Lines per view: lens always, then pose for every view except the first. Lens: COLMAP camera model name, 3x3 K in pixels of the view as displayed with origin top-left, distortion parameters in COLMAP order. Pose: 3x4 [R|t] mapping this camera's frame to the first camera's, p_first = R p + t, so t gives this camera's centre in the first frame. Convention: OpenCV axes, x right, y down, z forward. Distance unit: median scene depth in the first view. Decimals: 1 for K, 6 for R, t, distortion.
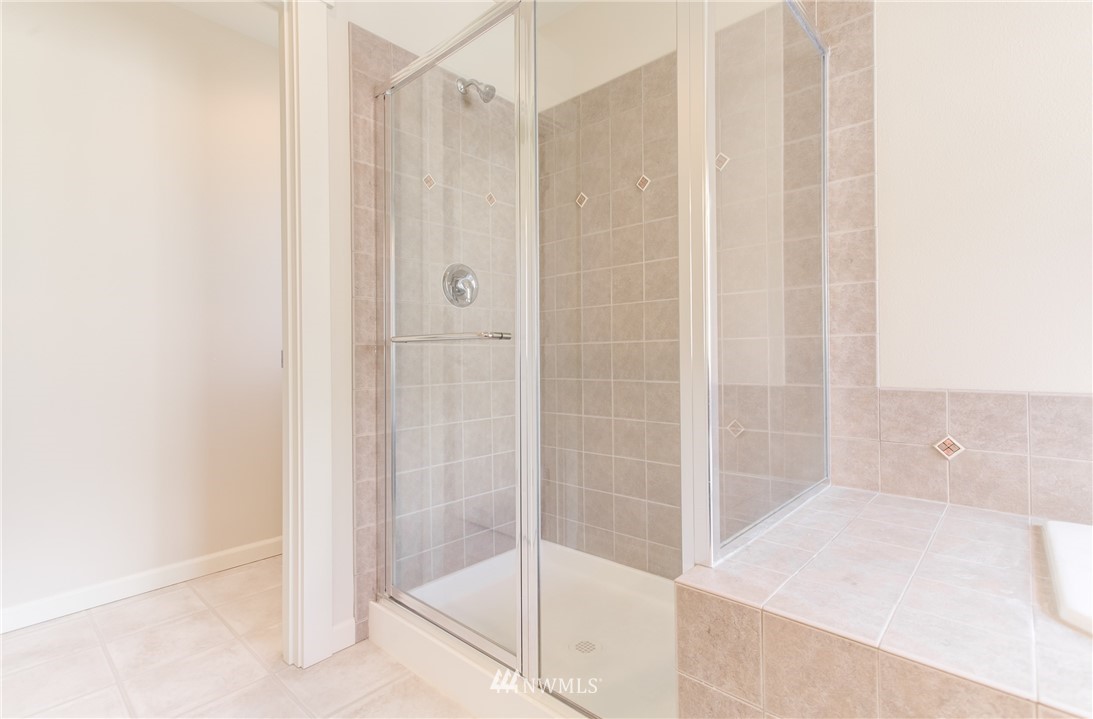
lens RADIAL K [[512.9, 0, 545.4], [0, 512.9, 356.8], [0, 0, 1]] dist [0.015925, 0.001045]
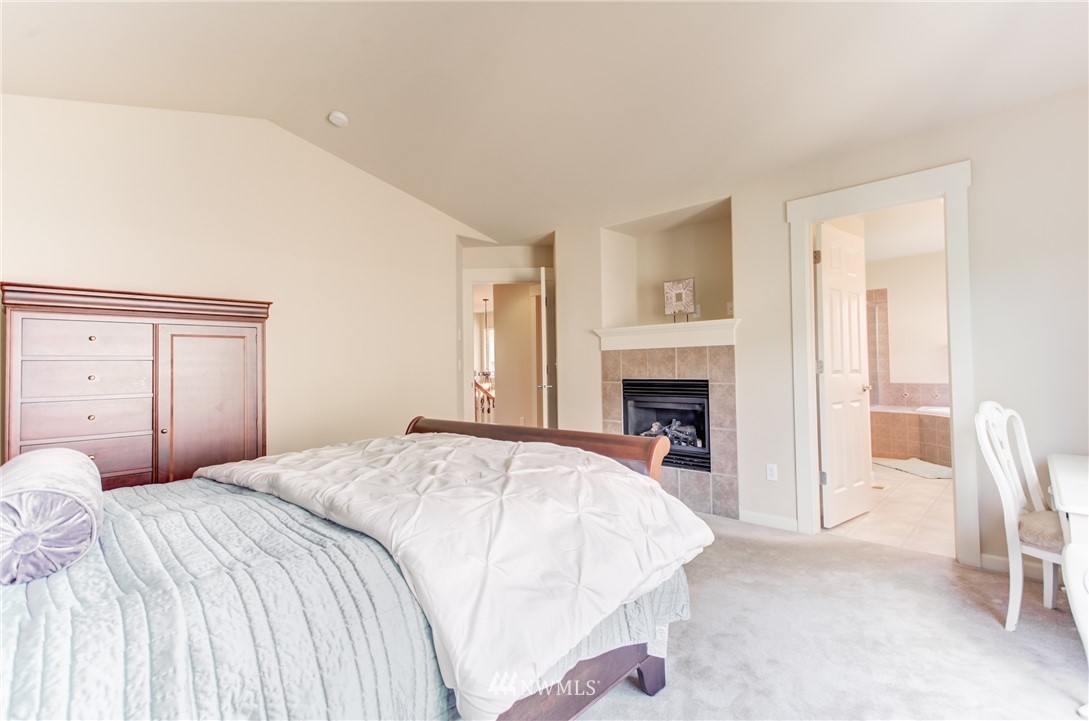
lens RADIAL K [[511.0, 0, 549.1], [0, 511.0, 356.2], [0, 0, 1]] dist [0.015925, 0.001045]
pose [[0.999928, -0.009733, -0.007008, -2.276923], [0.009672, 0.999916, -0.008620, -0.160707], [0.007091, 0.008551, 0.999938, -3.479576]]
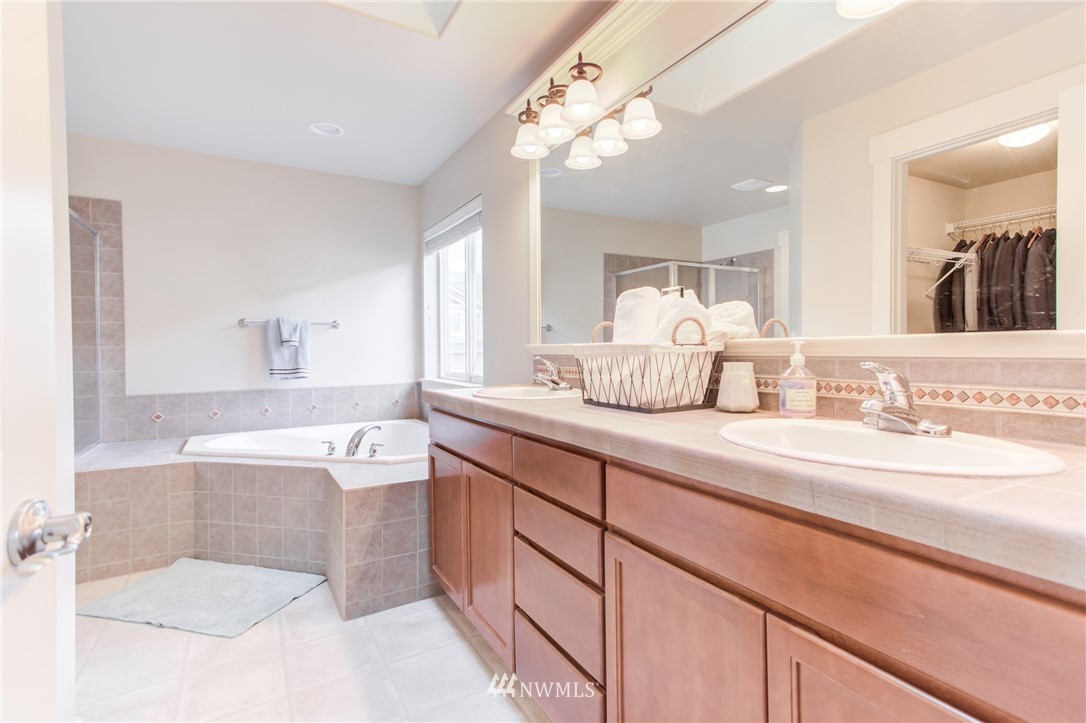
lens RADIAL K [[509.6, 0, 547.0], [0, 509.6, 352.6], [0, 0, 1]] dist [0.015925, 0.001045]
pose [[0.285106, -0.004568, 0.958485, -0.945259], [-0.001460, 0.999985, 0.005200, -0.135107], [-0.958495, -0.002881, 0.285095, -1.339088]]
